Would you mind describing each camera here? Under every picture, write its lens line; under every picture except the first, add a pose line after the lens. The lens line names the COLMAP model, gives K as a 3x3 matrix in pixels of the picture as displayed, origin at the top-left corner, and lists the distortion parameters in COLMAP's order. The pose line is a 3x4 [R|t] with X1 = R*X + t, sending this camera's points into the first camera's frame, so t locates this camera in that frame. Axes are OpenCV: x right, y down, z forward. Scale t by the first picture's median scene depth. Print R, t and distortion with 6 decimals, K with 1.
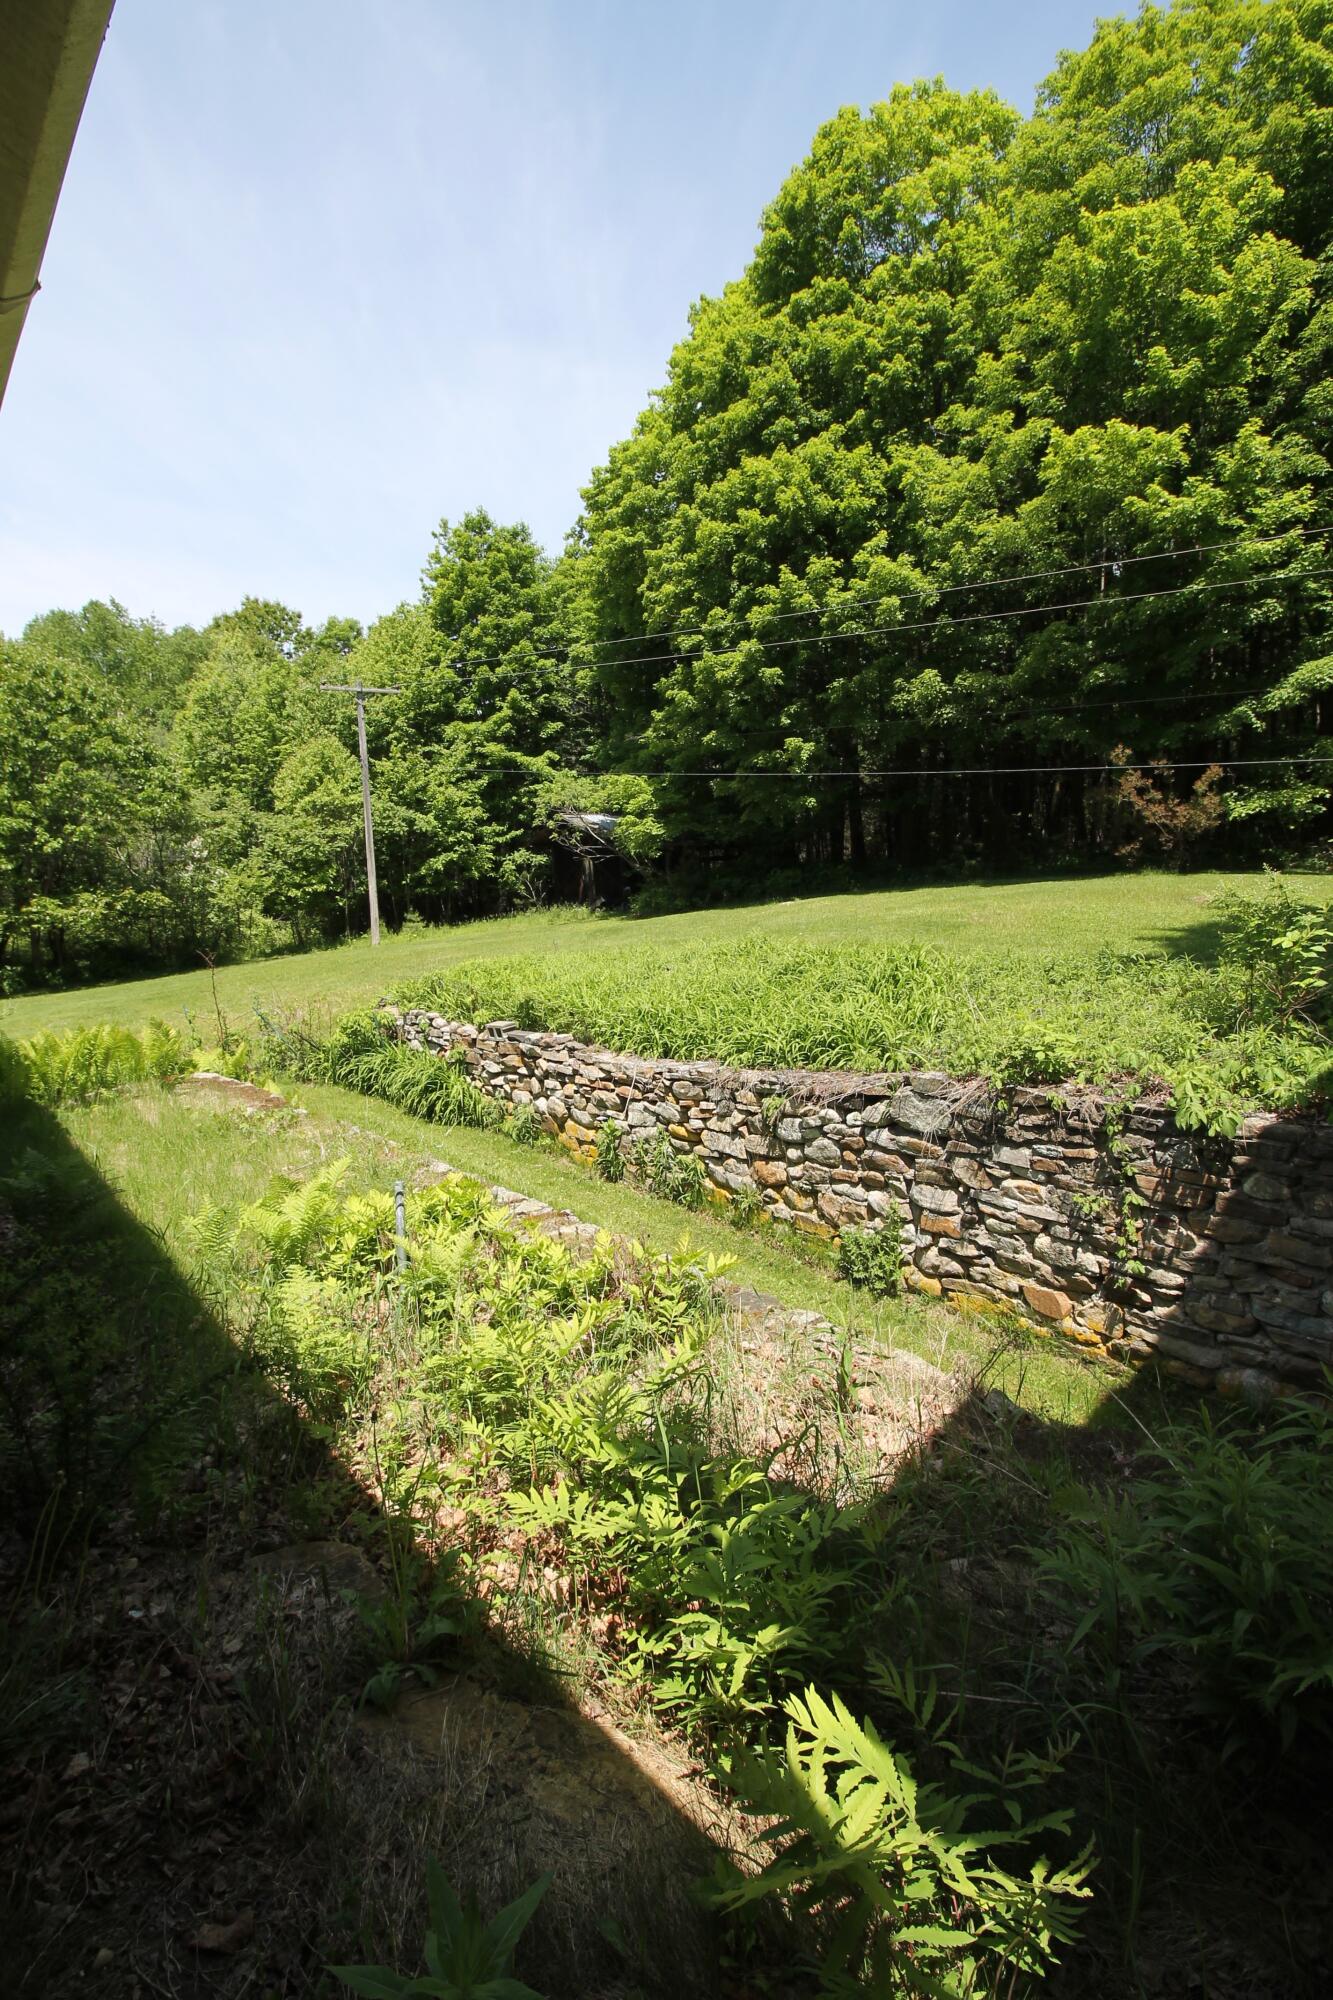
lens RADIAL K [[921.6, 0, 669.0], [0, 921.6, 1021.8], [0, 0, 1]] dist [-0.016677, -0.002773]
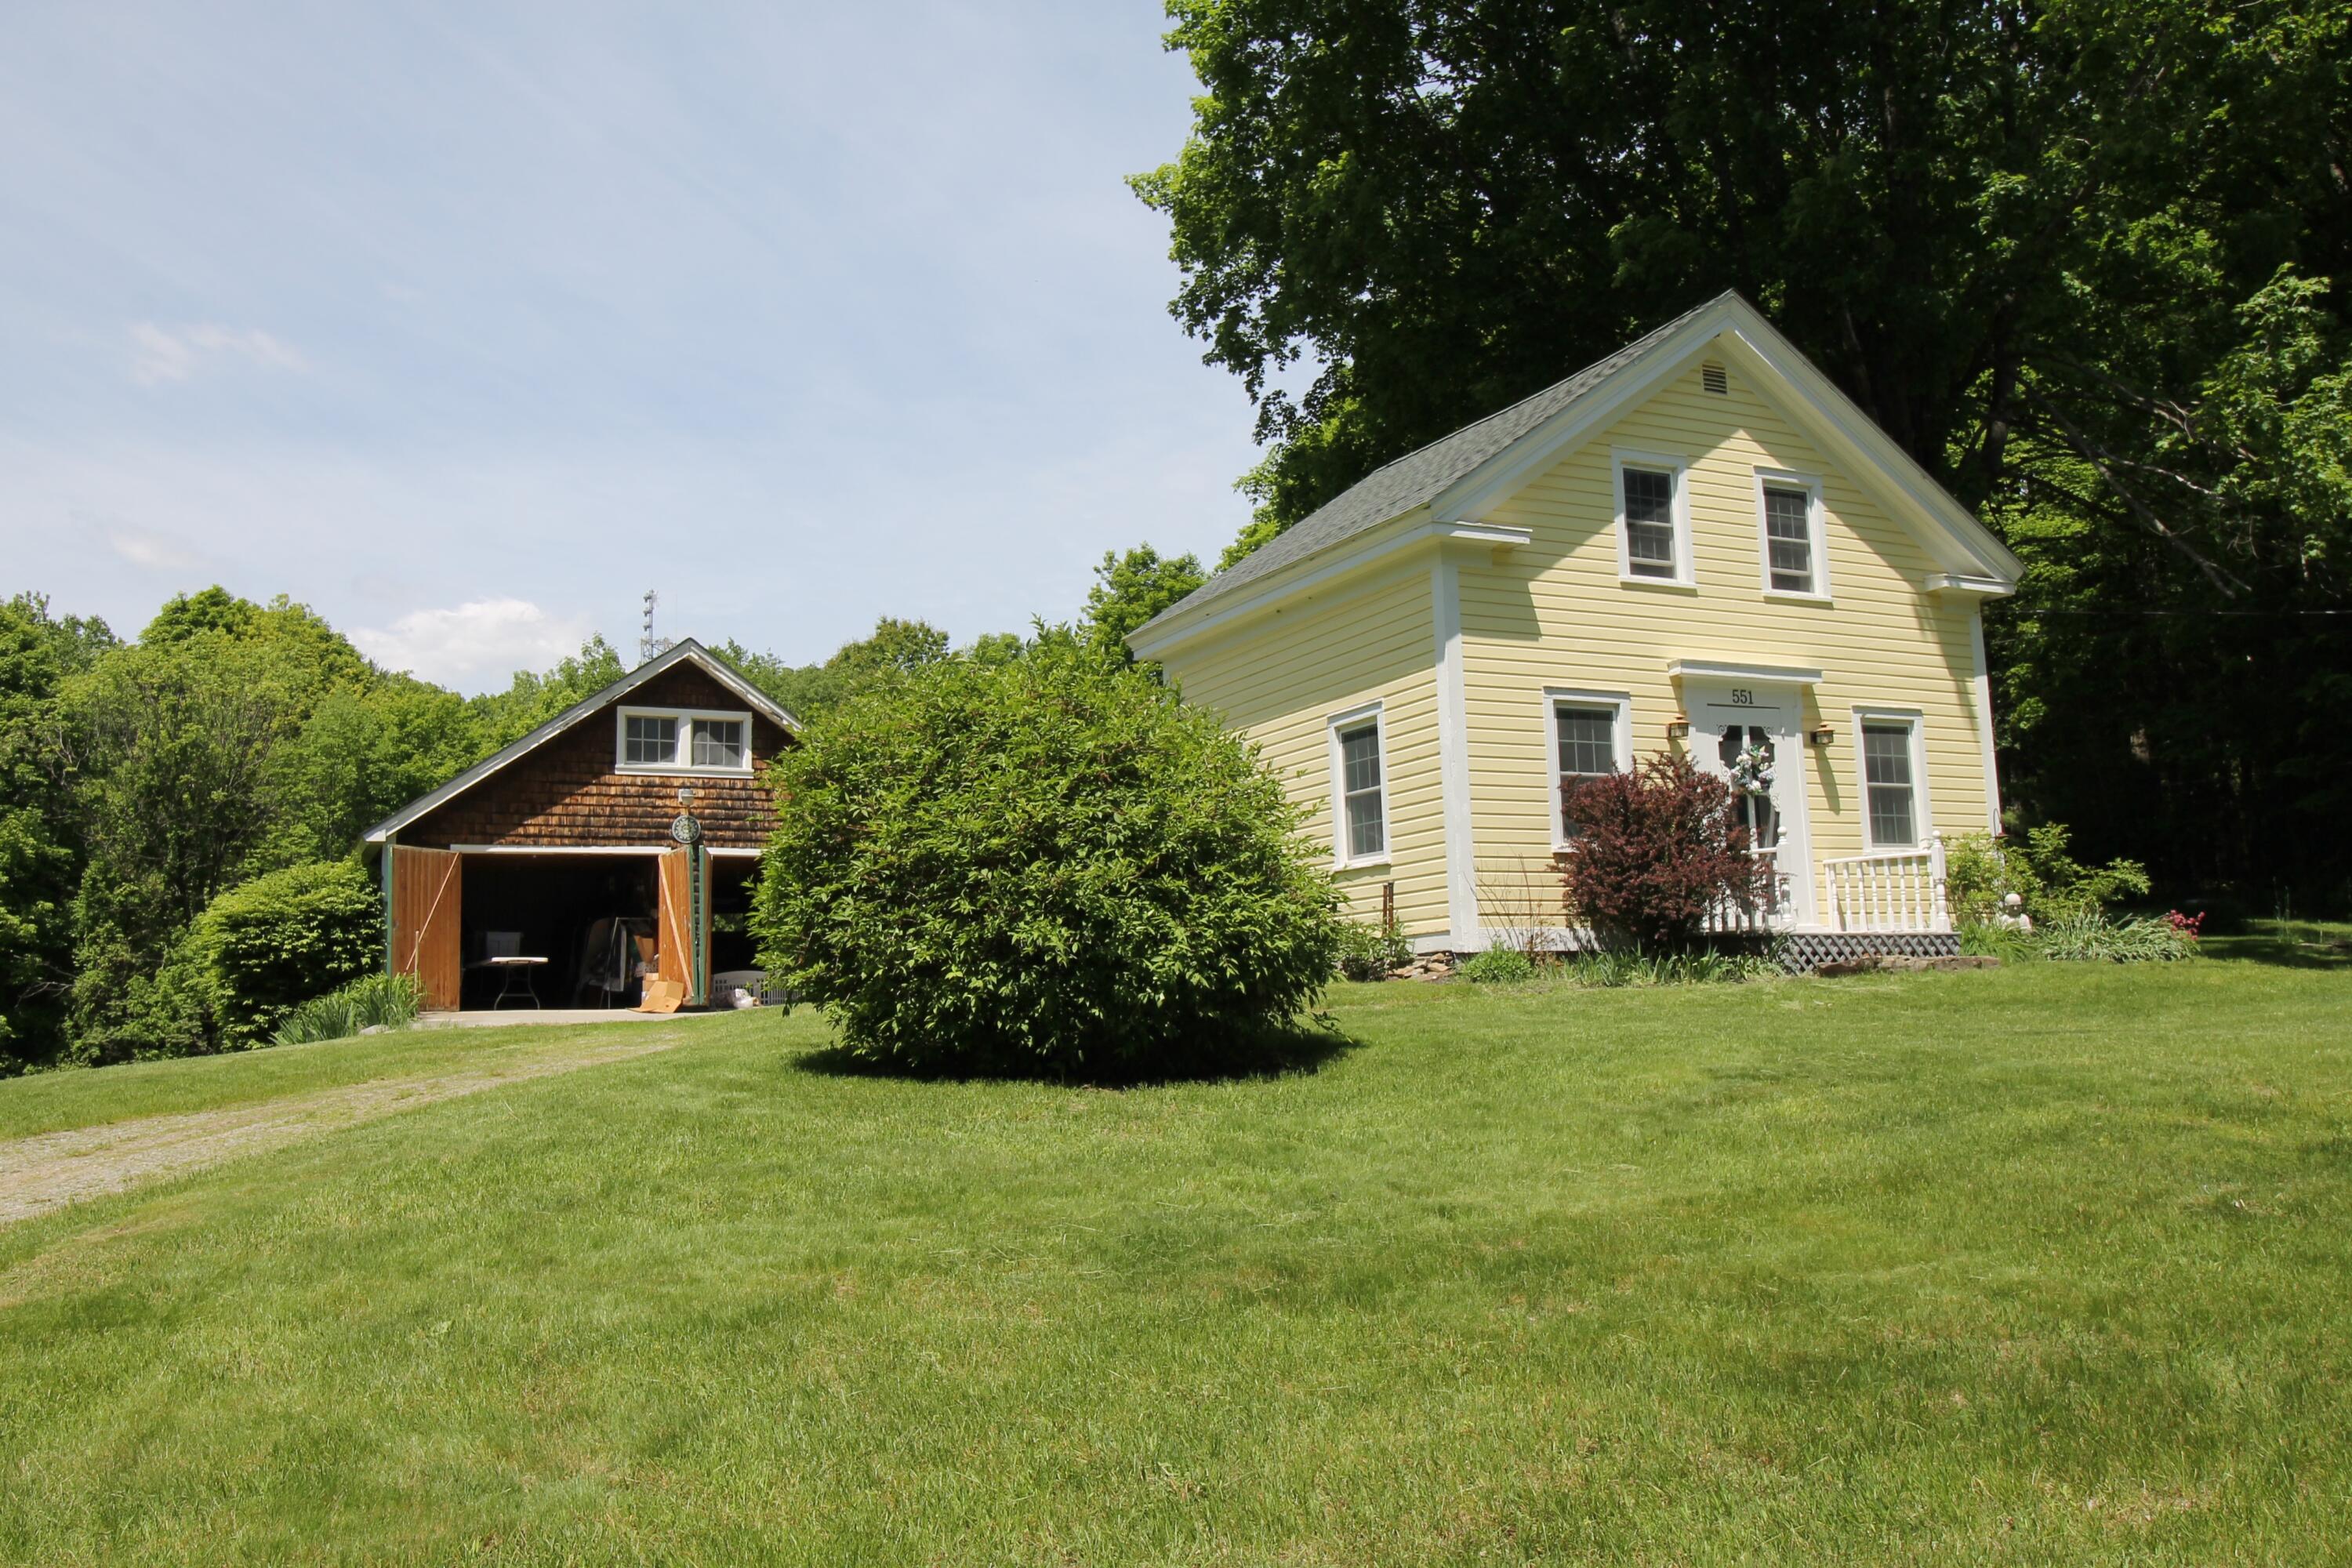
lens RADIAL K [[1846.2, 0, 1176.7], [0, 1846.2, 778.0], [0, 0, 1]] dist [0.007021, -0.001286]
pose [[0.970464, -0.055202, -0.234845, 0.176582], [-0.008458, 0.965084, -0.261804, 0.096286], [0.241097, 0.256057, 0.936113, -0.462748]]
